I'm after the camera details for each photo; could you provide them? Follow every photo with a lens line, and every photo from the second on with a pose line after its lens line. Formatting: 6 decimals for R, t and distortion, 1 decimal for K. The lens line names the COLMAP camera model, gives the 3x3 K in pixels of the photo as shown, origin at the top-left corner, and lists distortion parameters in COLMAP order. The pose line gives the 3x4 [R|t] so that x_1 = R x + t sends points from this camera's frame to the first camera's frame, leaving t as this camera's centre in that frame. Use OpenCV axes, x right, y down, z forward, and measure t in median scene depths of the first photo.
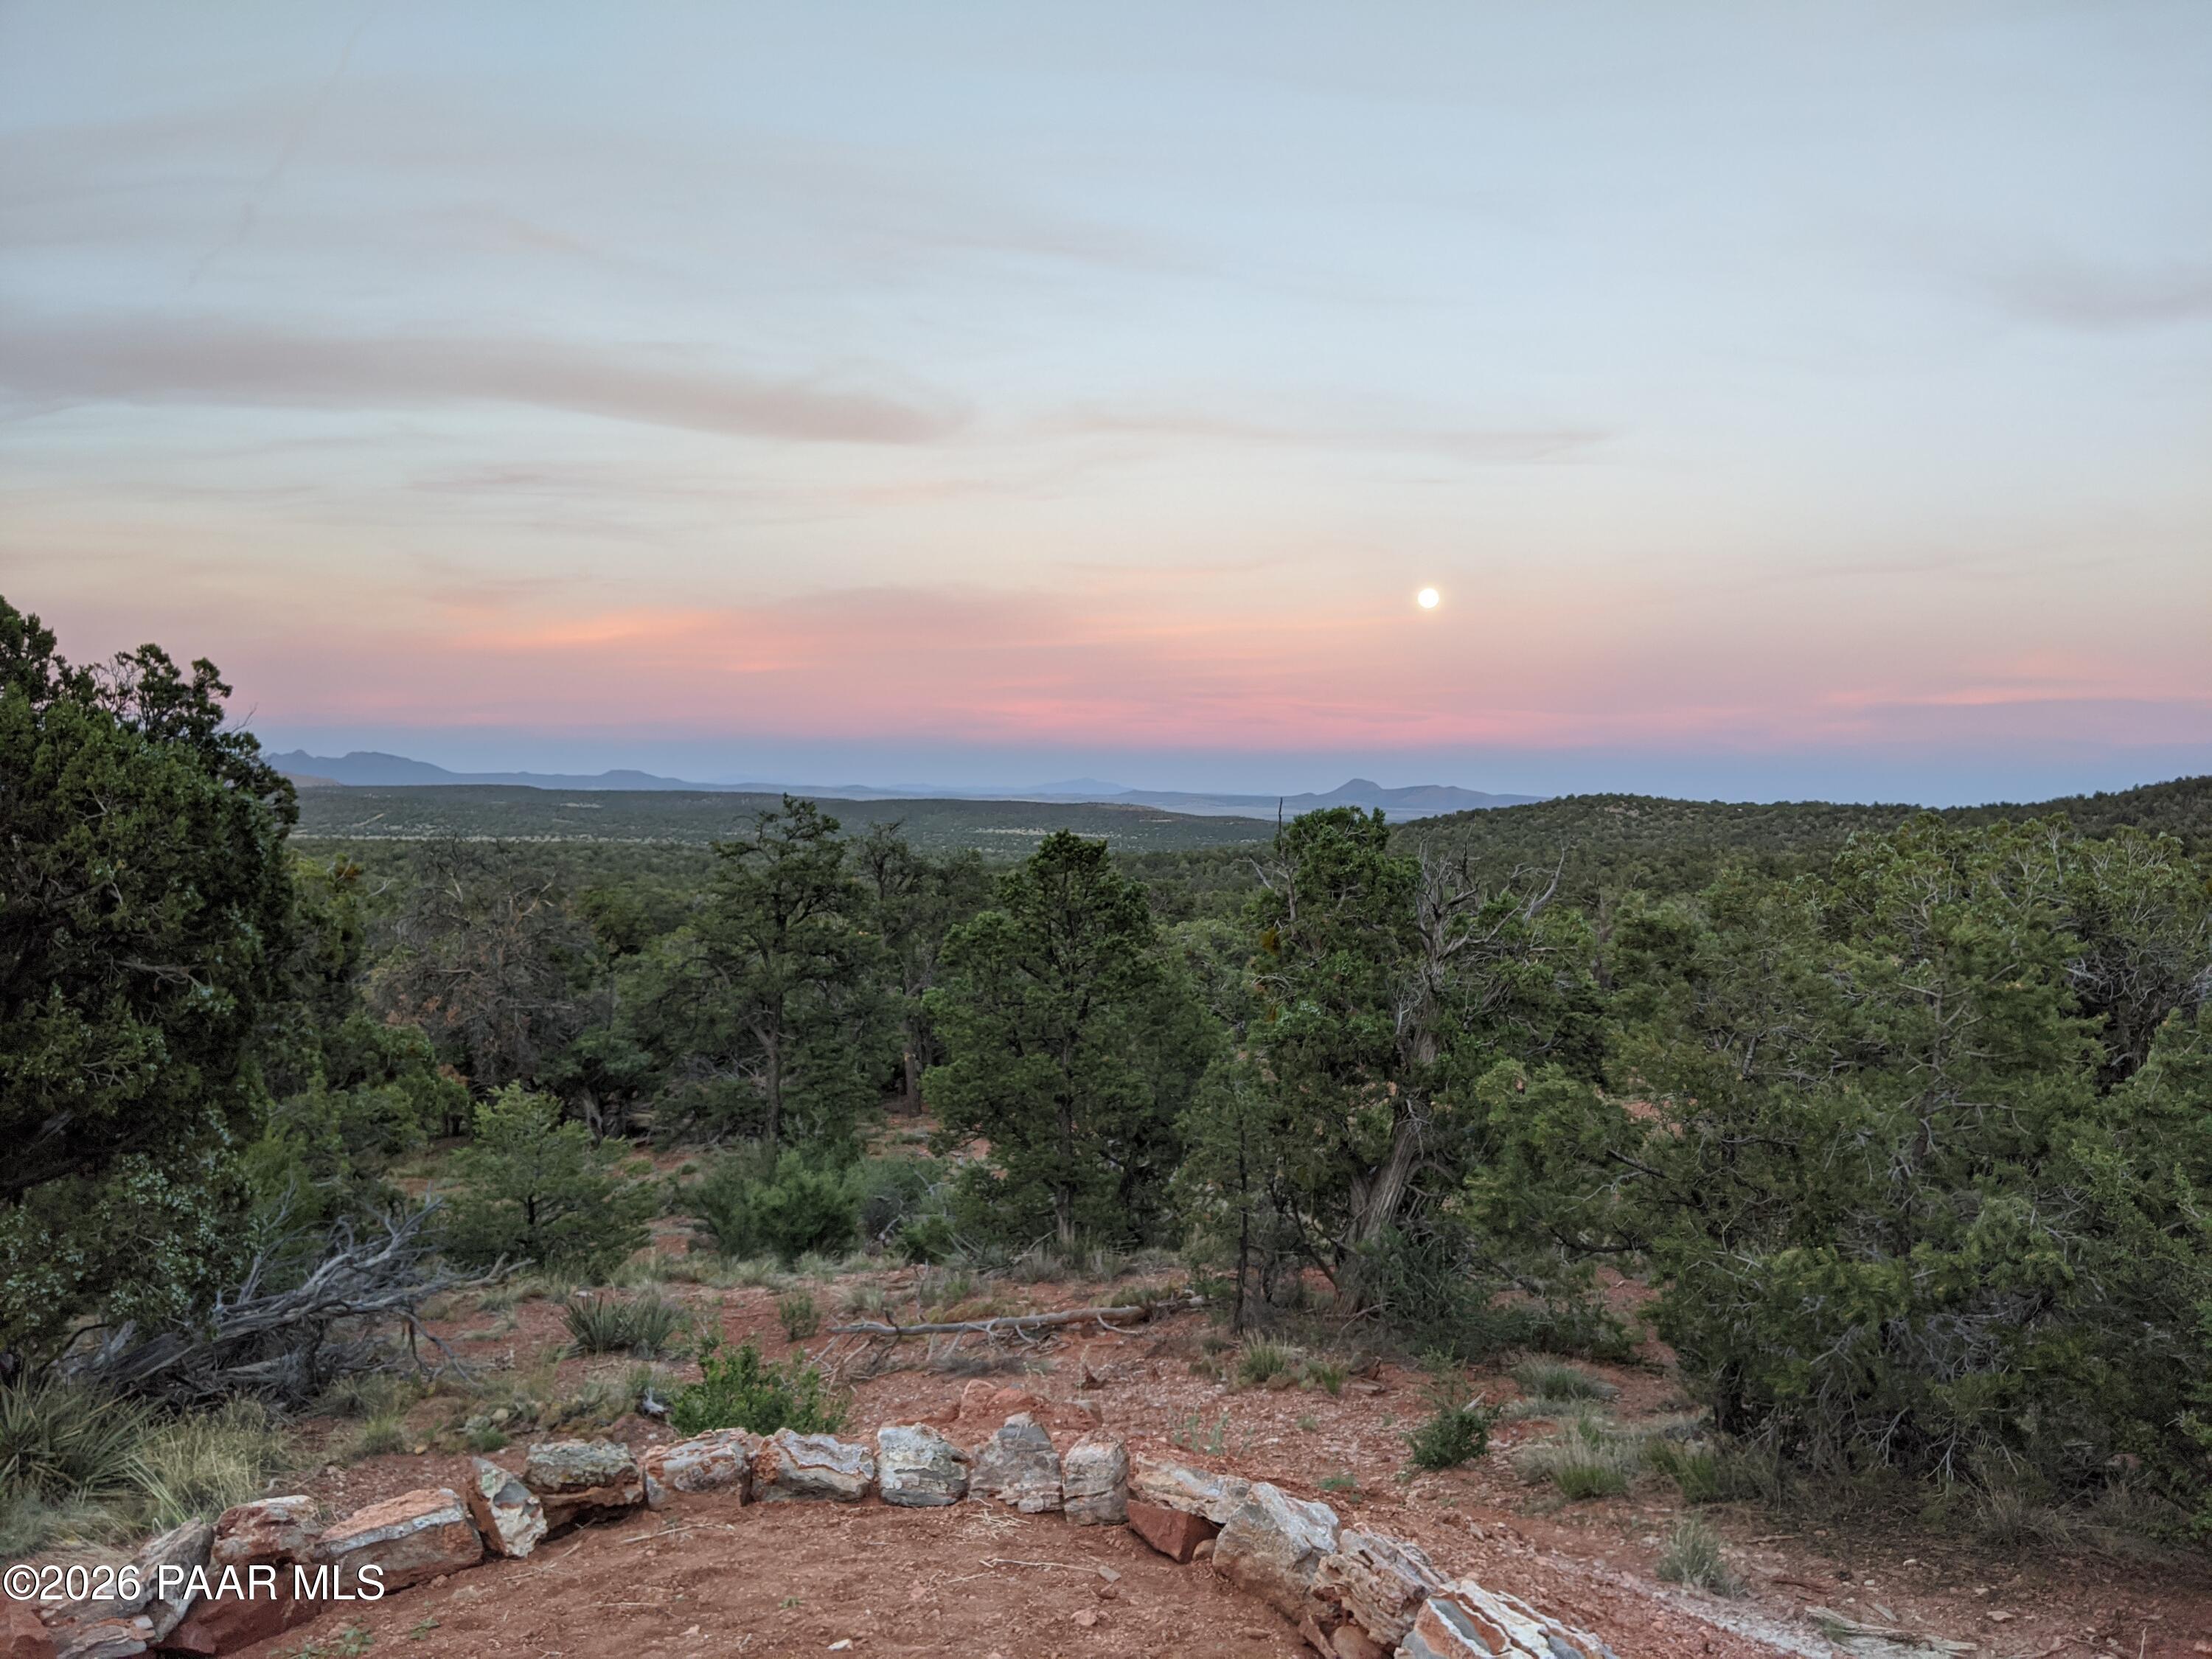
lens RADIAL K [[1732.4, 0, 1106.0], [0, 1732.4, 829.5], [0, 0, 1]] dist [0.092788, -0.235749]
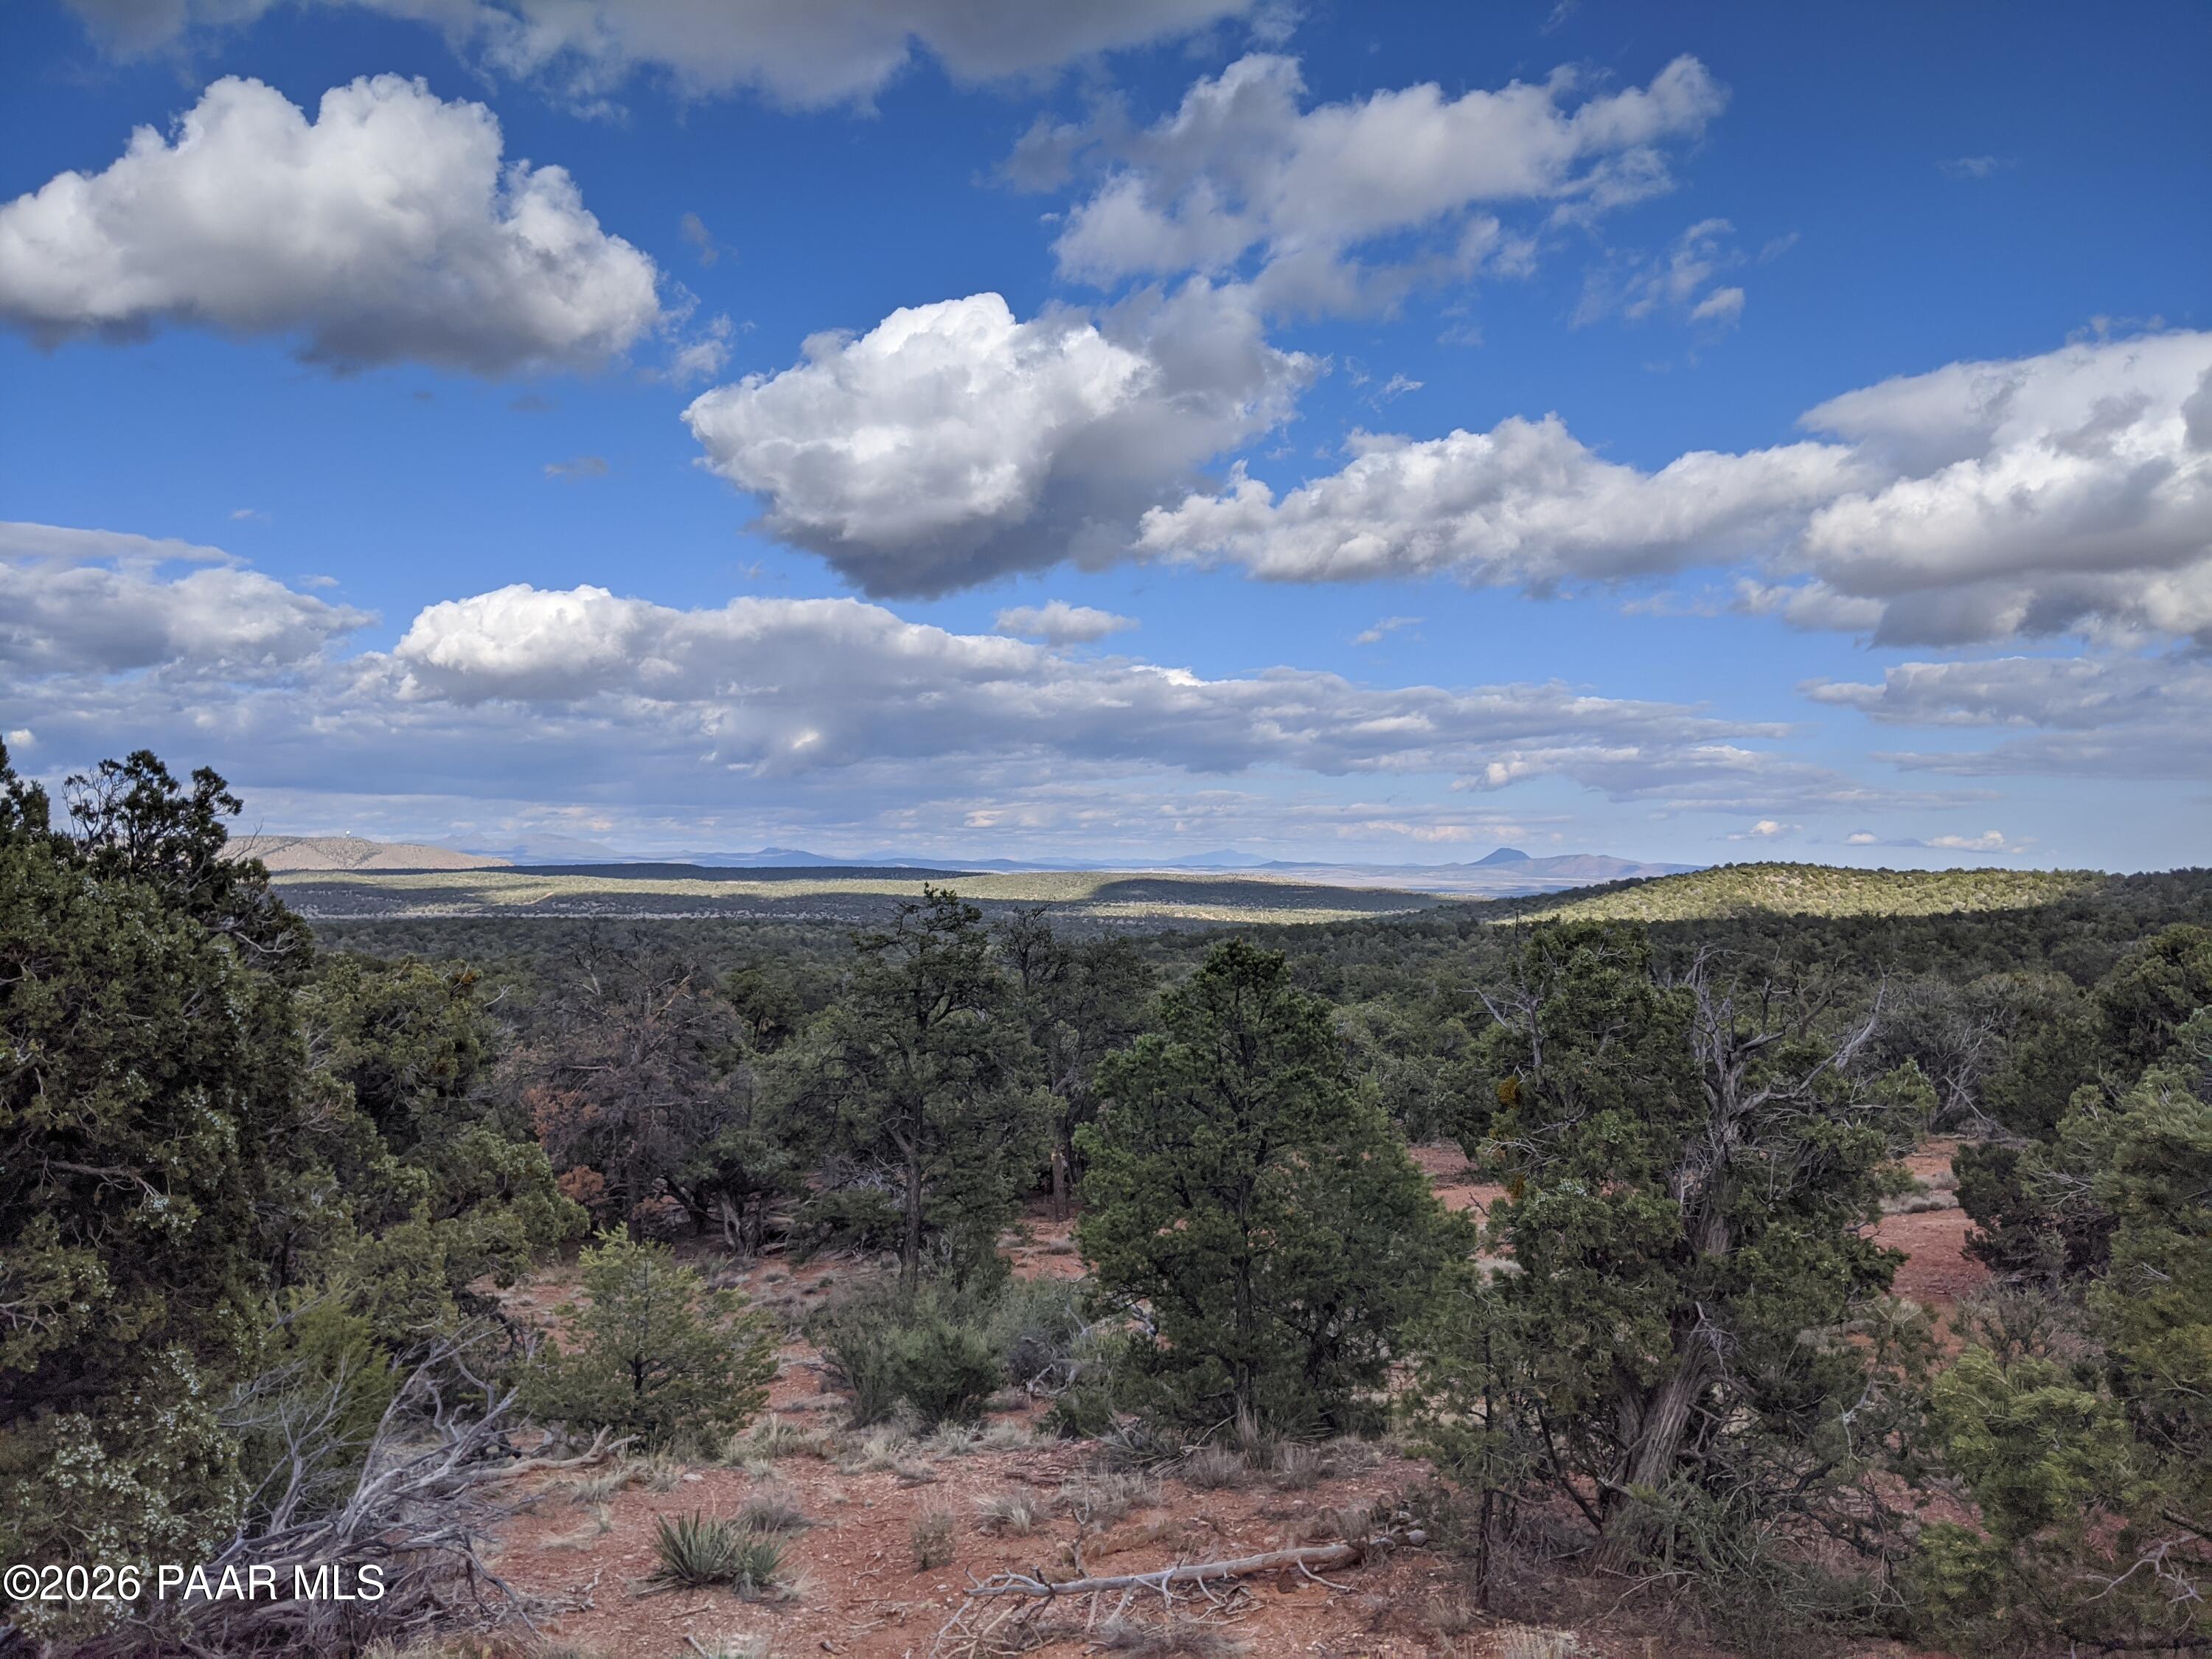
lens RADIAL K [[1732.4, 0, 1106.0], [0, 1732.4, 829.5], [0, 0, 1]] dist [0.092788, -0.235749]
pose [[0.996562, -0.013706, -0.081711, -0.017048], [0.010149, 0.998990, -0.043779, -0.017556], [0.082228, 0.042799, 0.995694, 0.134207]]
